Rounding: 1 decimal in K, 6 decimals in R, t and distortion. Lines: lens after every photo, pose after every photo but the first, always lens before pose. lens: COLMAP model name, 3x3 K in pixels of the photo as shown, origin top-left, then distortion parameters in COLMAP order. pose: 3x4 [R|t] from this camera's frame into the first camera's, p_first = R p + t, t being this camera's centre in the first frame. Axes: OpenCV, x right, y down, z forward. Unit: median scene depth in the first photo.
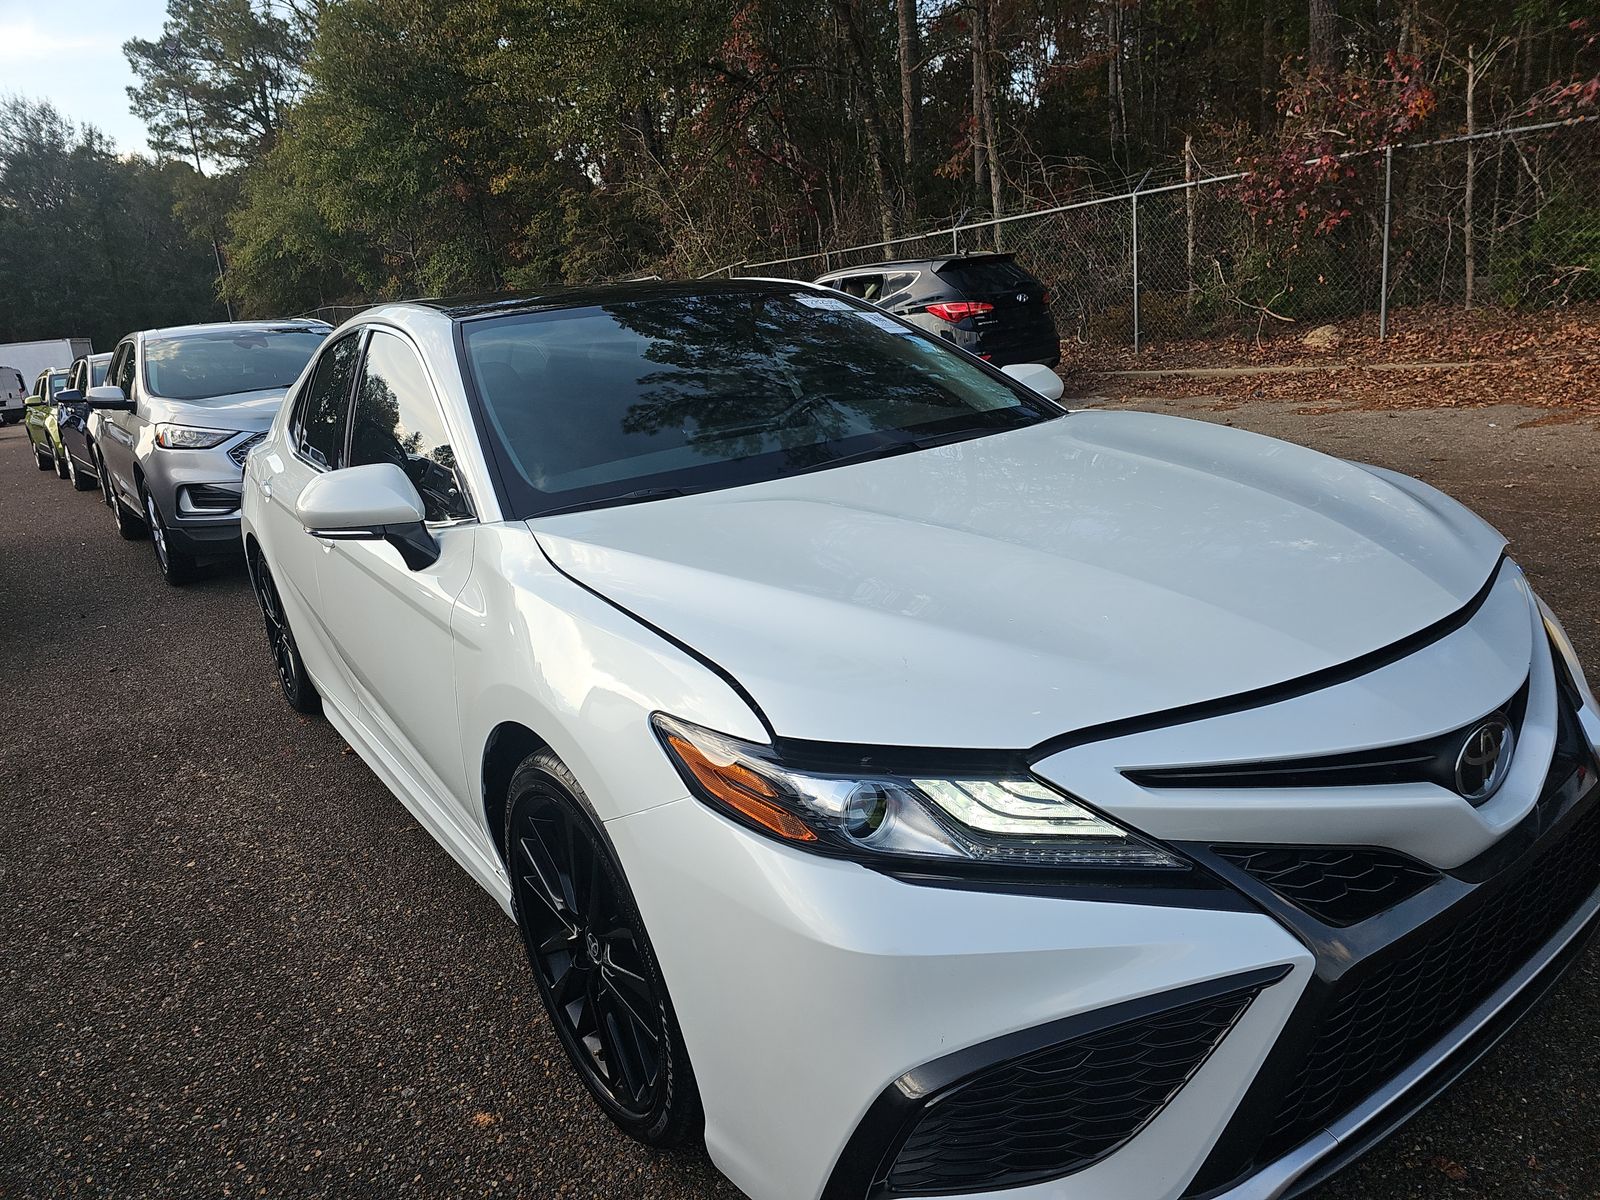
lens RADIAL K [[1184.0, 0, 790.9], [0, 1184.0, 600.5], [0, 0, 1]] dist [0.072182, -0.089156]
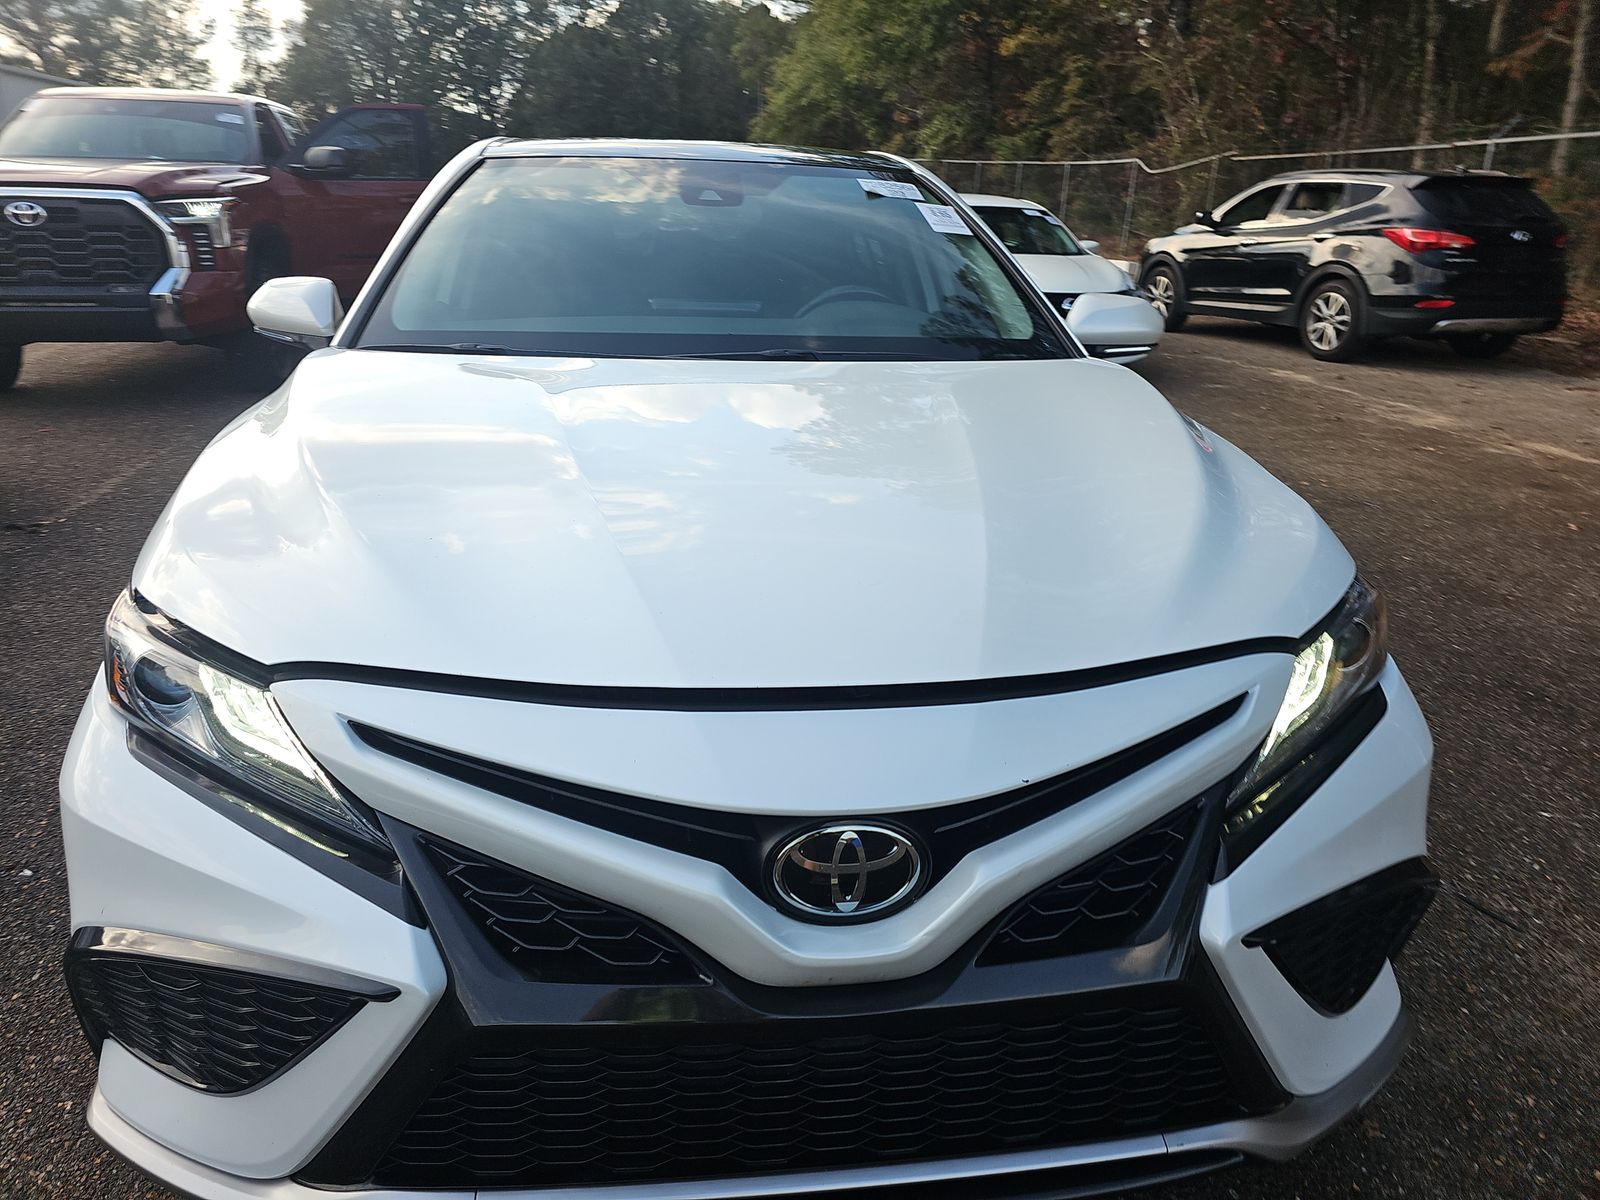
lens RADIAL K [[1184.0, 0, 790.9], [0, 1184.0, 600.5], [0, 0, 1]] dist [0.072182, -0.089156]
pose [[0.866349, 0.269158, -0.420705, 0.127143], [-0.228098, 0.962608, 0.146139, -0.020445], [0.444309, -0.030646, 0.895349, 0.049955]]
